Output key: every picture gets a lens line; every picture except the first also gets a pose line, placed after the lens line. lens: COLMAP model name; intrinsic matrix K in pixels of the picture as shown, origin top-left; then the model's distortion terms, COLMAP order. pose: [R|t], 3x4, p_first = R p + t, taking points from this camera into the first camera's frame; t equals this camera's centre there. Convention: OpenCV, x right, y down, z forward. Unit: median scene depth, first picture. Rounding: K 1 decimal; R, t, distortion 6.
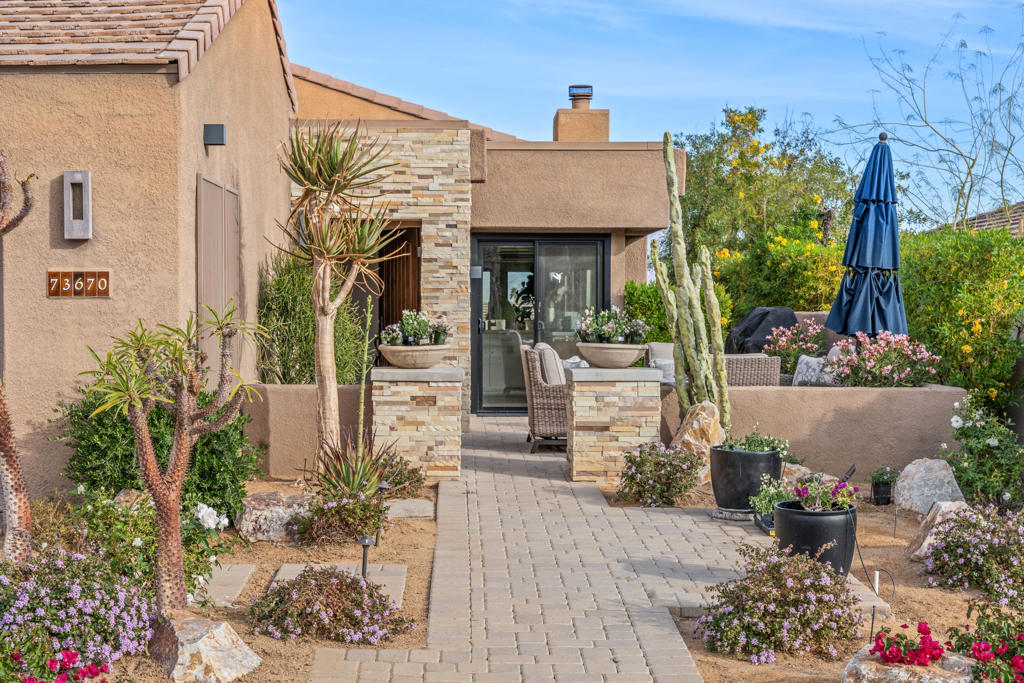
lens RADIAL K [[1749.9, 0, 512.0], [0, 1749.9, 341.5], [0, 0, 1]] dist [0.005983, 0.053777]
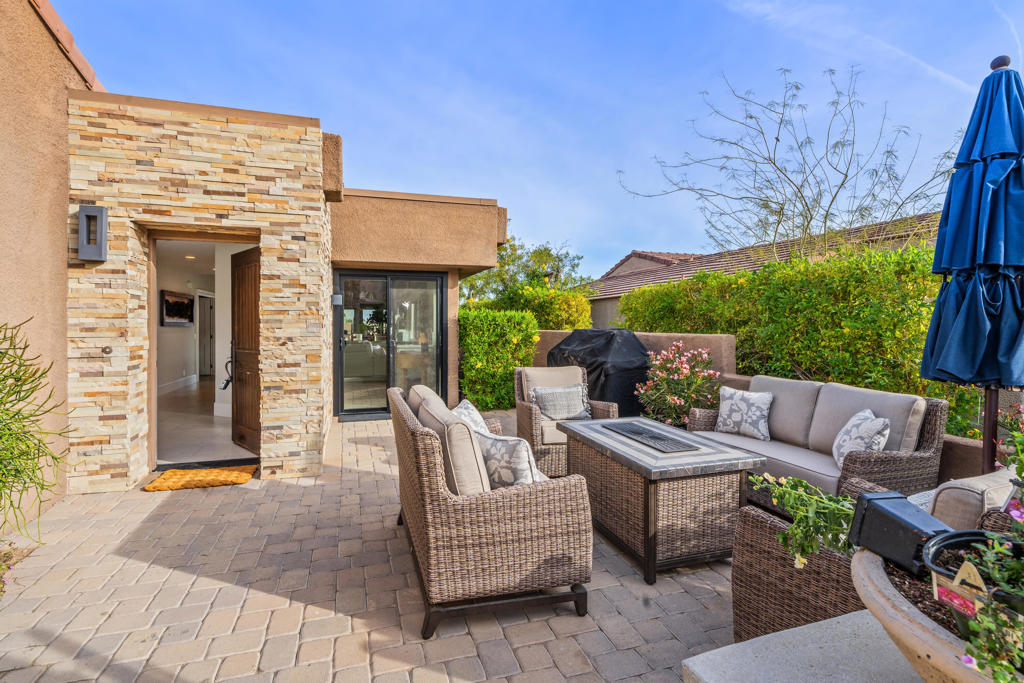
lens RADIAL K [[481.6, 0, 512.6], [0, 481.6, 323.3], [0, 0, 1]] dist [0.001328, 0.000303]
pose [[0.955222, -0.002767, 0.295877, -0.005777], [0.008868, 0.999775, -0.019280, -0.024995], [-0.295757, 0.021040, 0.955032, 0.998861]]
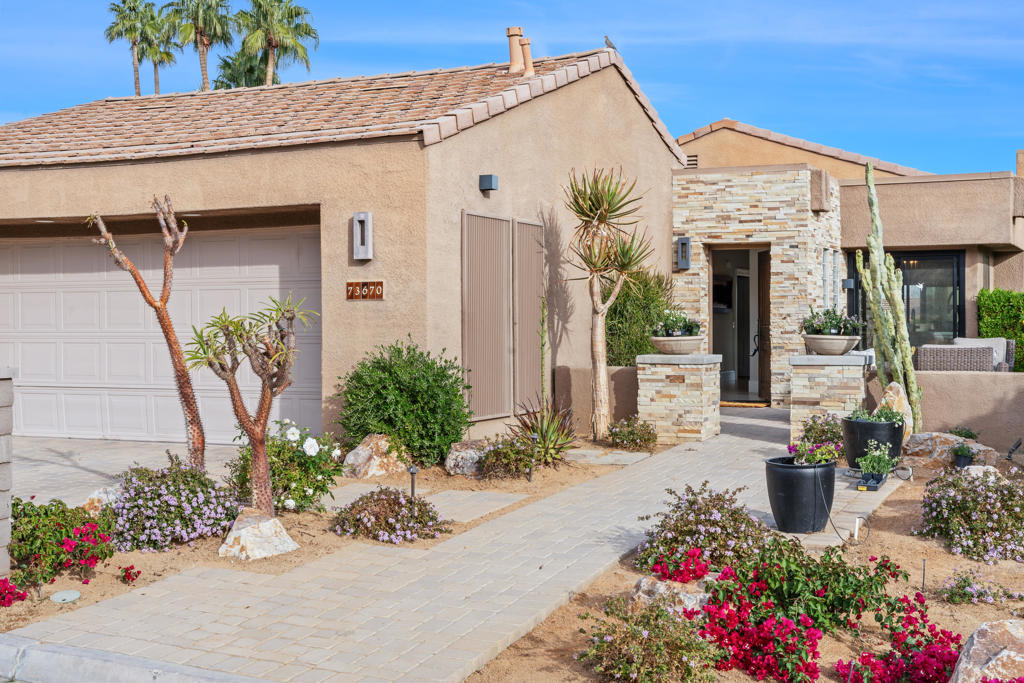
lens RADIAL K [[1328.5, 0, 512.0], [0, 1328.5, 341.5], [0, 0, 1]] dist [0.003611, 0.005142]
pose [[0.901811, 0.000860, -0.432130, 0.265889], [-0.003220, 0.999984, -0.004729, 0.010994], [0.432119, 0.005656, 0.901799, 0.056356]]
